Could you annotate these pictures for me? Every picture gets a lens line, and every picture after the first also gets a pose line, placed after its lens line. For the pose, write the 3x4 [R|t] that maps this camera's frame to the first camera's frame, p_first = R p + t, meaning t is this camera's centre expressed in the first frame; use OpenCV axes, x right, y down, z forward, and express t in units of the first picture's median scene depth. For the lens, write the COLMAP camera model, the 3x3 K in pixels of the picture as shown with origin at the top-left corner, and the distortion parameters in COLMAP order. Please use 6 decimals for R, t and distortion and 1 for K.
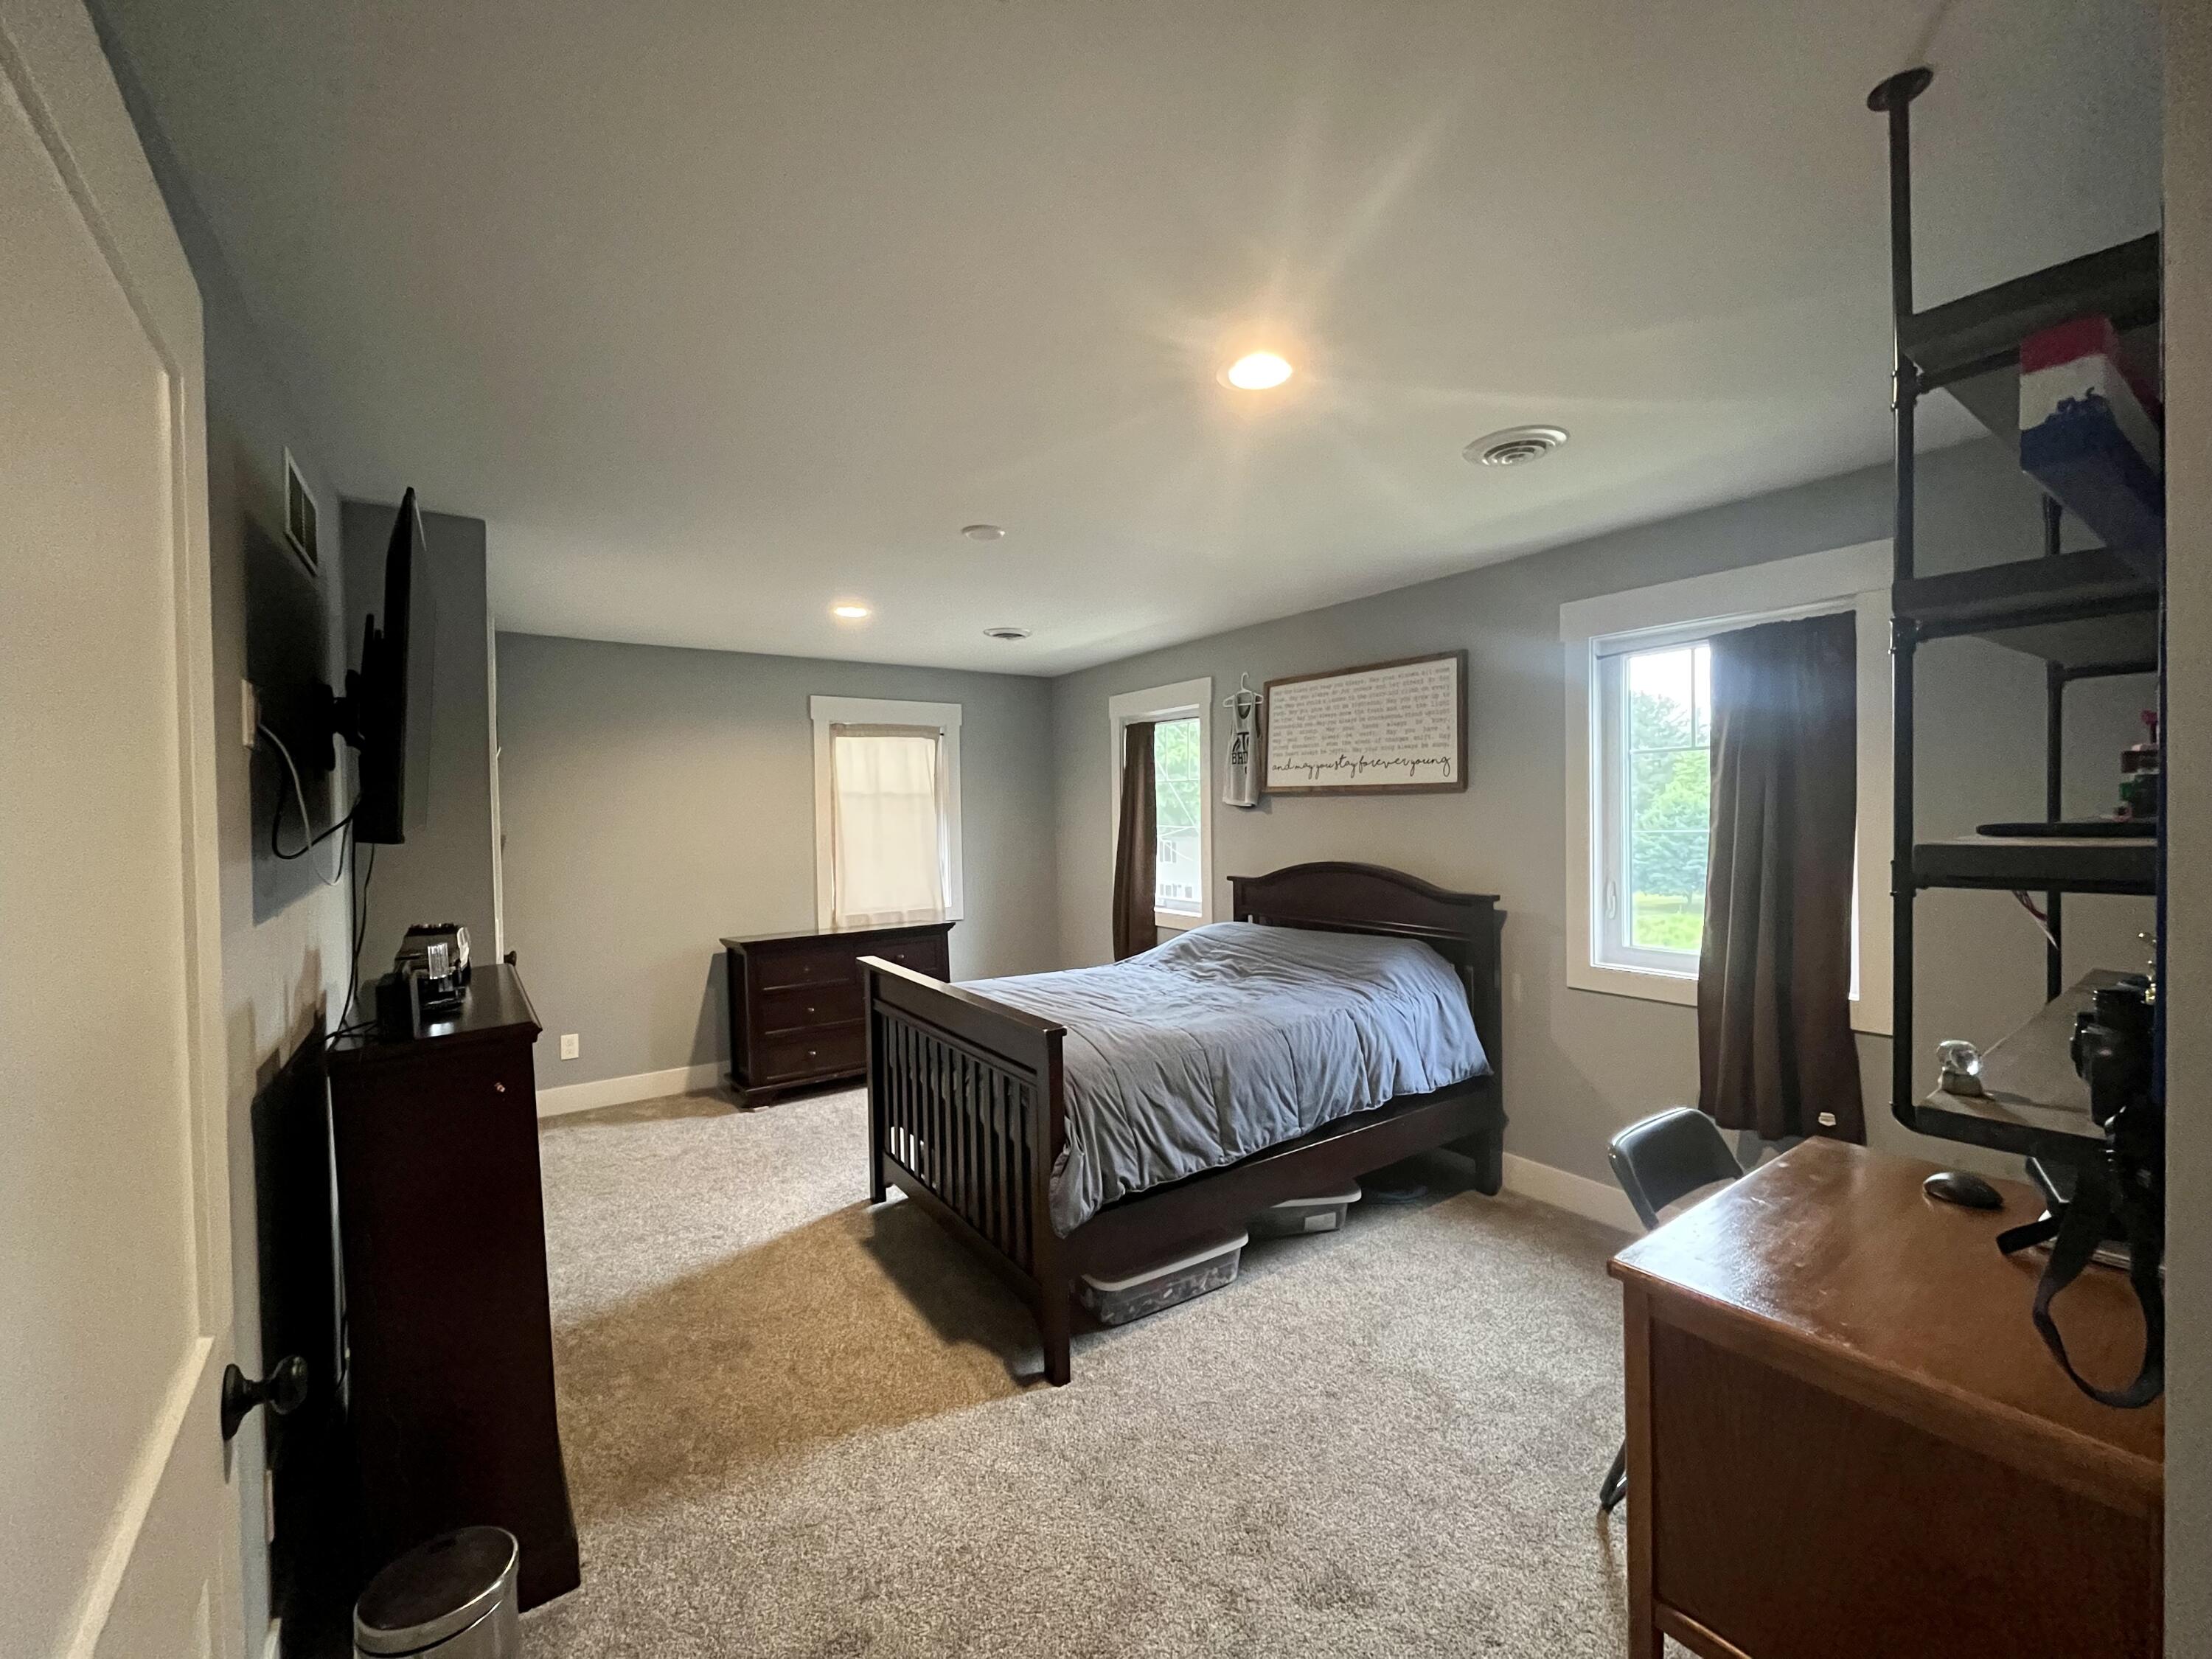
lens RADIAL K [[895.6, 0, 1107.8], [0, 895.6, 823.0], [0, 0, 1]] dist [-0.003701, 0.000422]
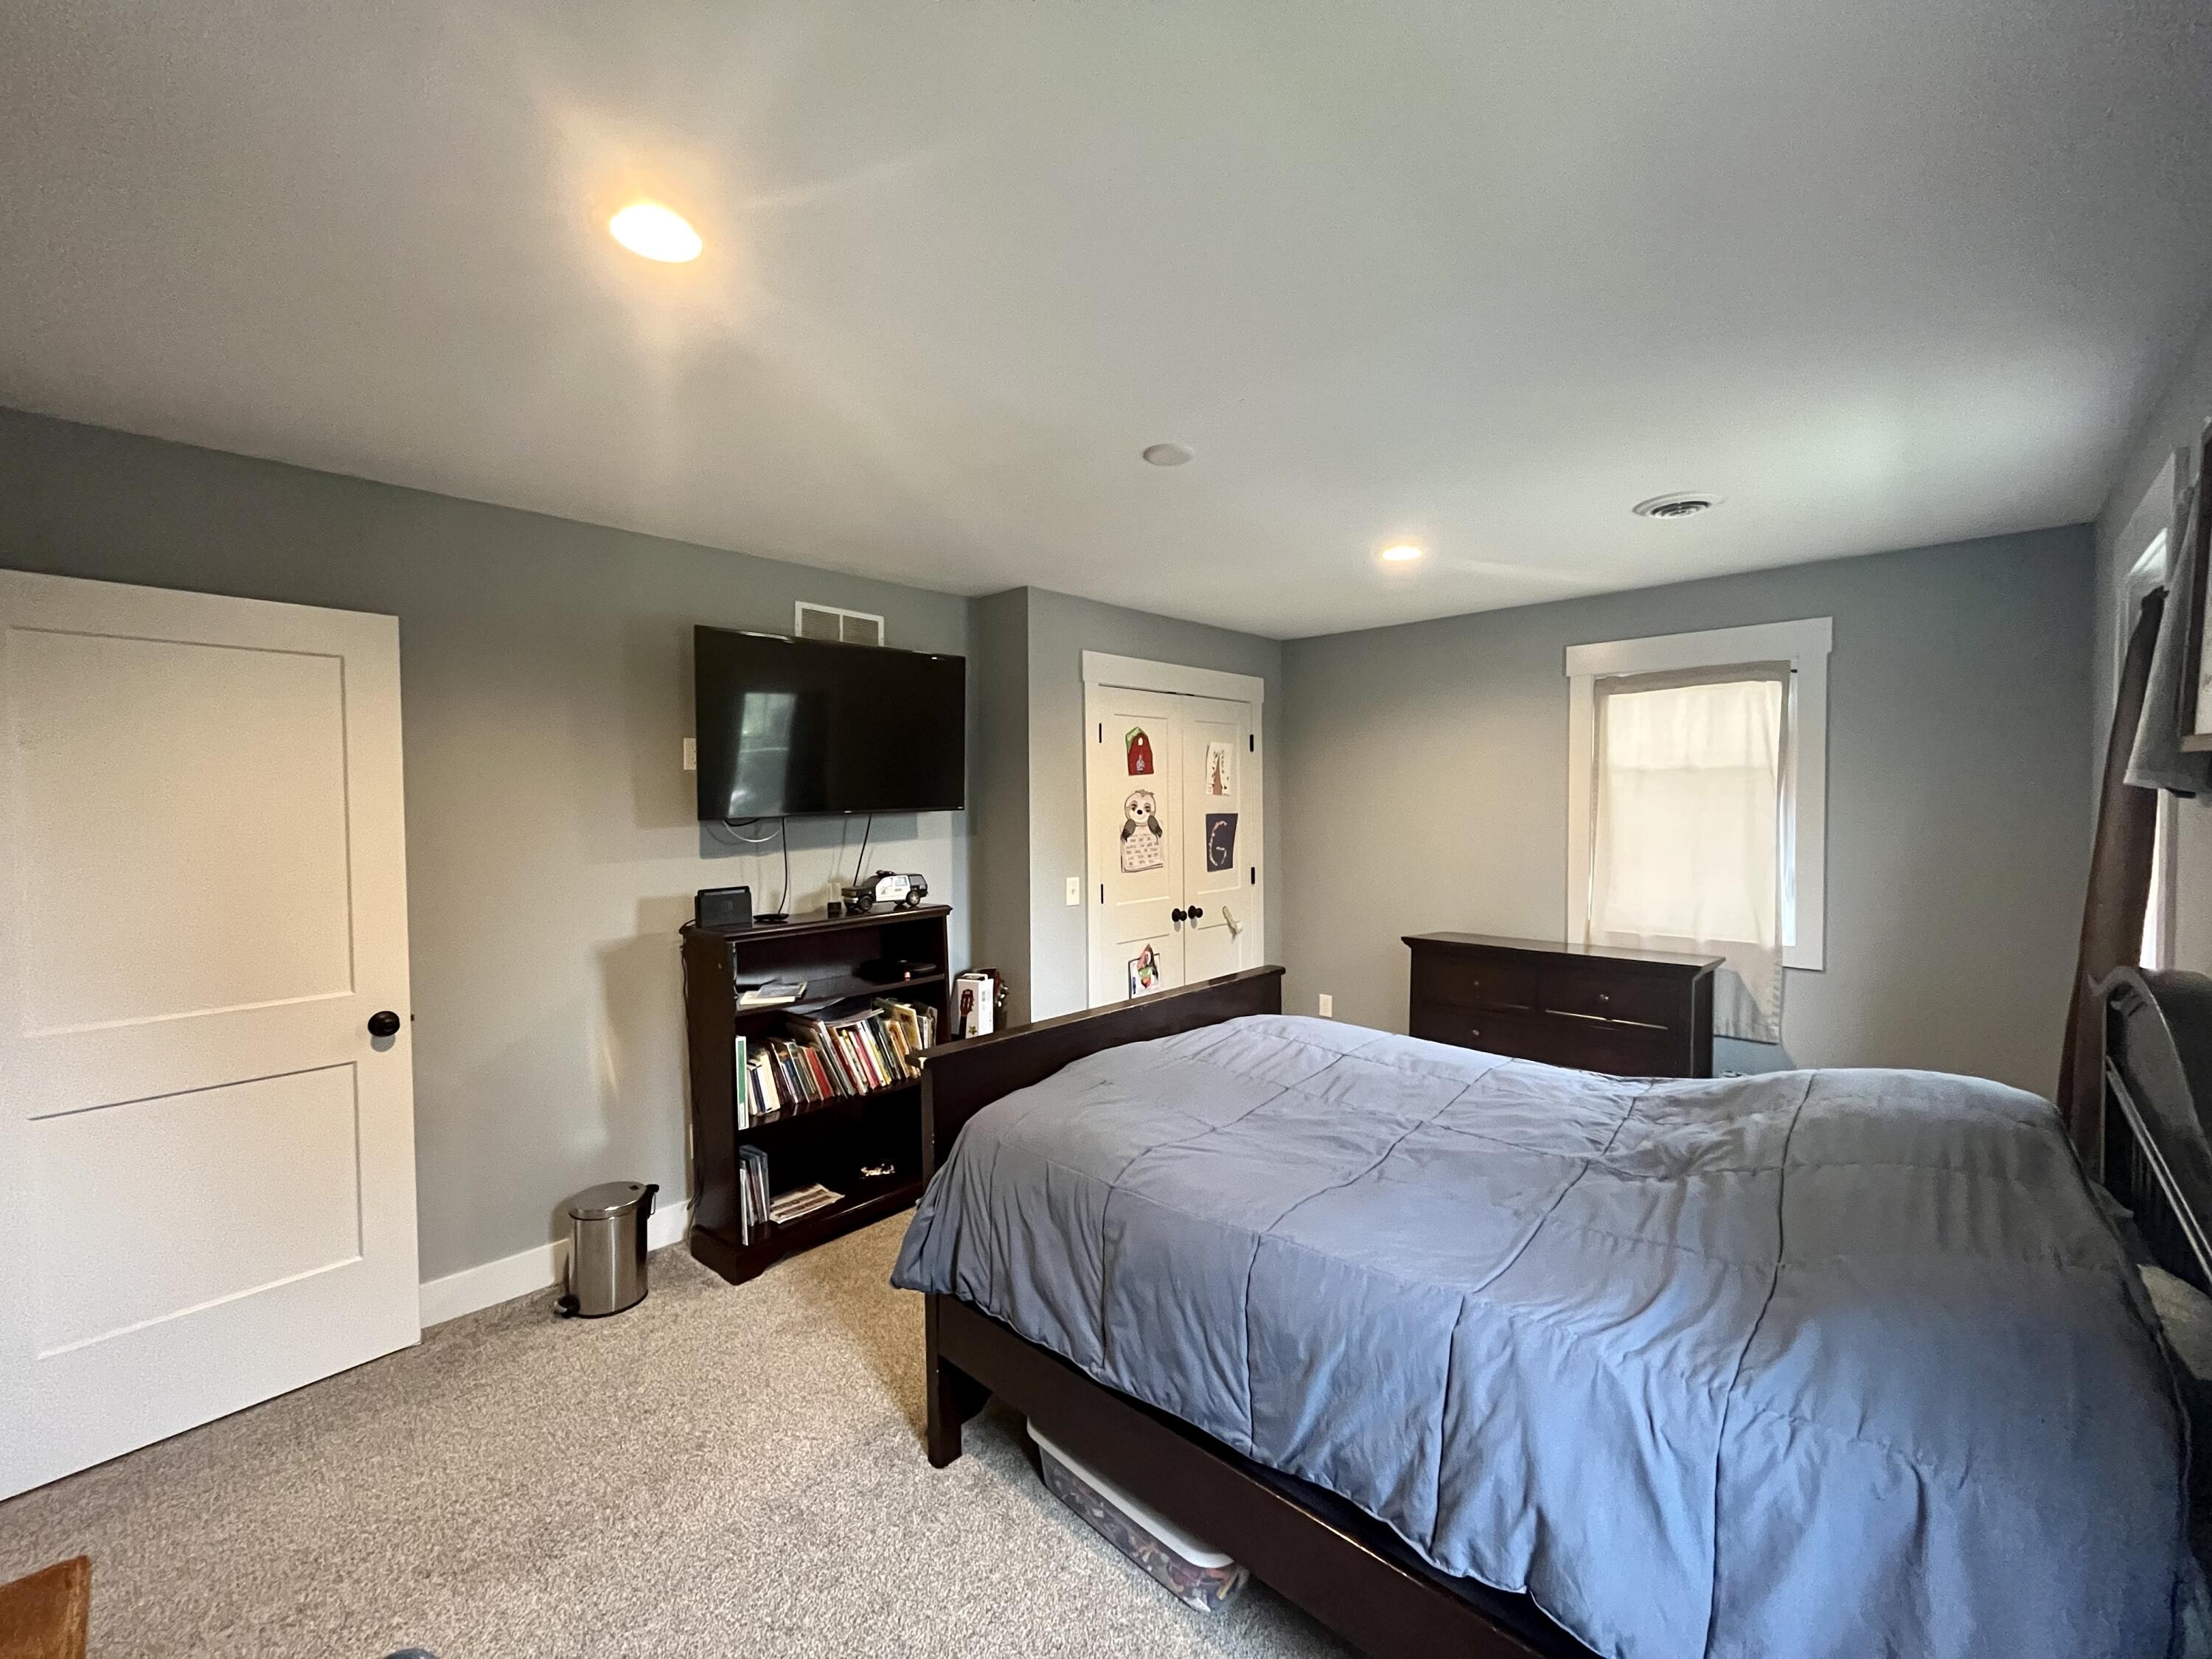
lens RADIAL K [[895.6, 0, 1107.8], [0, 895.6, 823.0], [0, 0, 1]] dist [-0.003701, 0.000422]
pose [[0.208082, 0.034329, -0.977509, 0.659507], [-0.008023, 0.999410, 0.033390, -0.020553], [0.978079, 0.000895, 0.208234, 0.797967]]
